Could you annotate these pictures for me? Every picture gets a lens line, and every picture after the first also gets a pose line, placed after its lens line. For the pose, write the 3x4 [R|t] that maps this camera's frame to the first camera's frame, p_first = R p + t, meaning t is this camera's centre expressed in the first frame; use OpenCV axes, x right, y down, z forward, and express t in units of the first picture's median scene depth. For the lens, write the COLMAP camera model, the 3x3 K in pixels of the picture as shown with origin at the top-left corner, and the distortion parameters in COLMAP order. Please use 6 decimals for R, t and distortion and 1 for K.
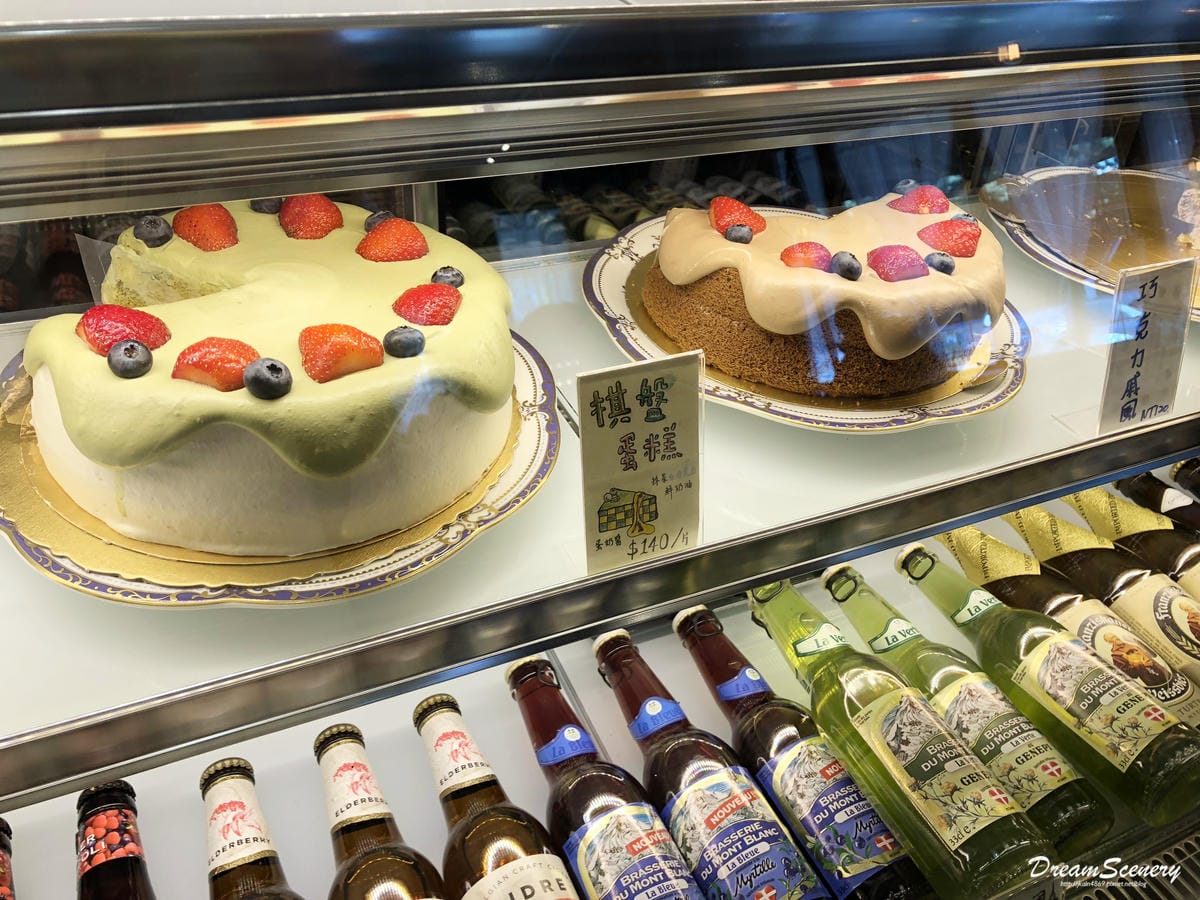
lens RADIAL K [[1026.9, 0, 600.0], [0, 1026.9, 450.0], [0, 0, 1]] dist [0.034533, 0.007324]
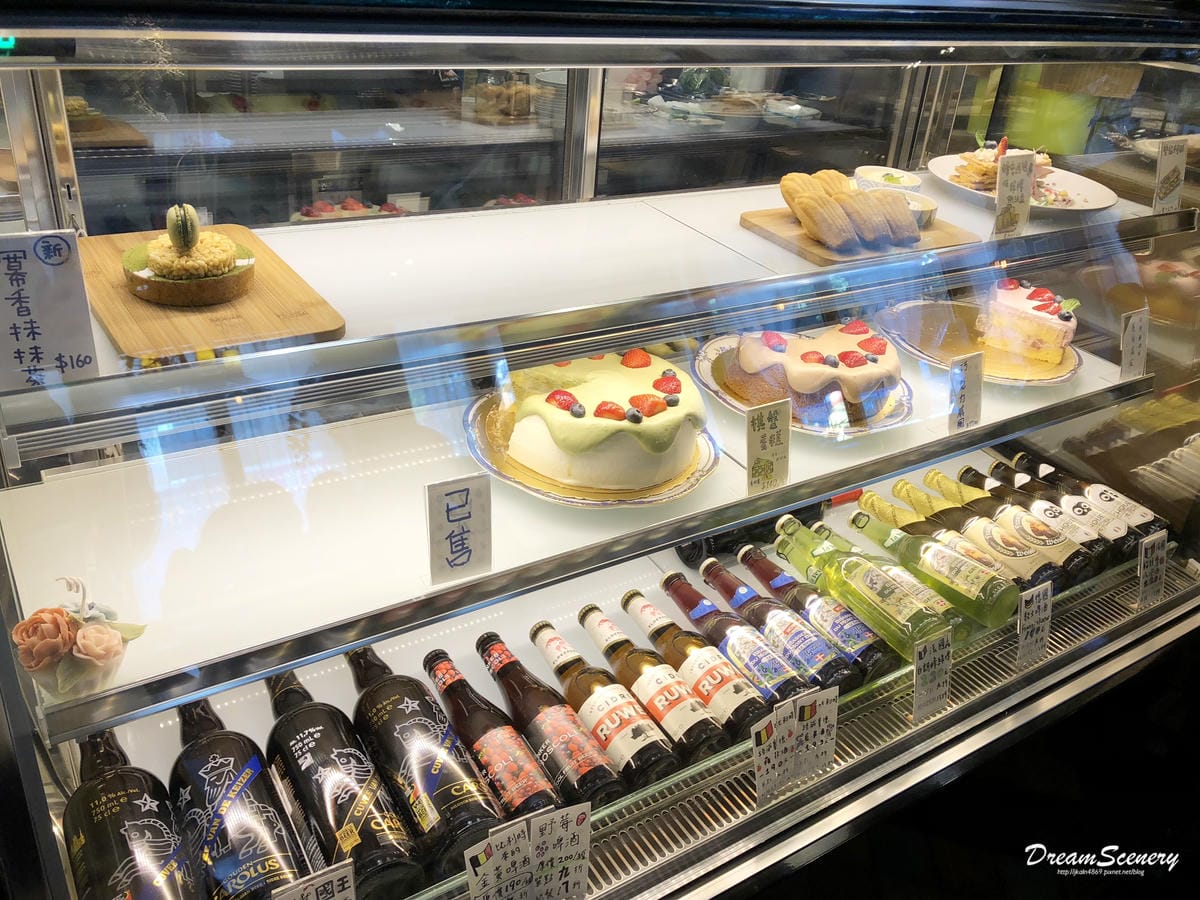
lens RADIAL K [[1026.9, 0, 600.0], [0, 1026.9, 450.0], [0, 0, 1]] dist [0.034533, 0.007324]
pose [[0.990315, -0.049355, 0.129771, -0.498267], [0.060924, 0.994366, -0.086741, 0.154086], [-0.124759, 0.093807, 0.987743, -0.988823]]
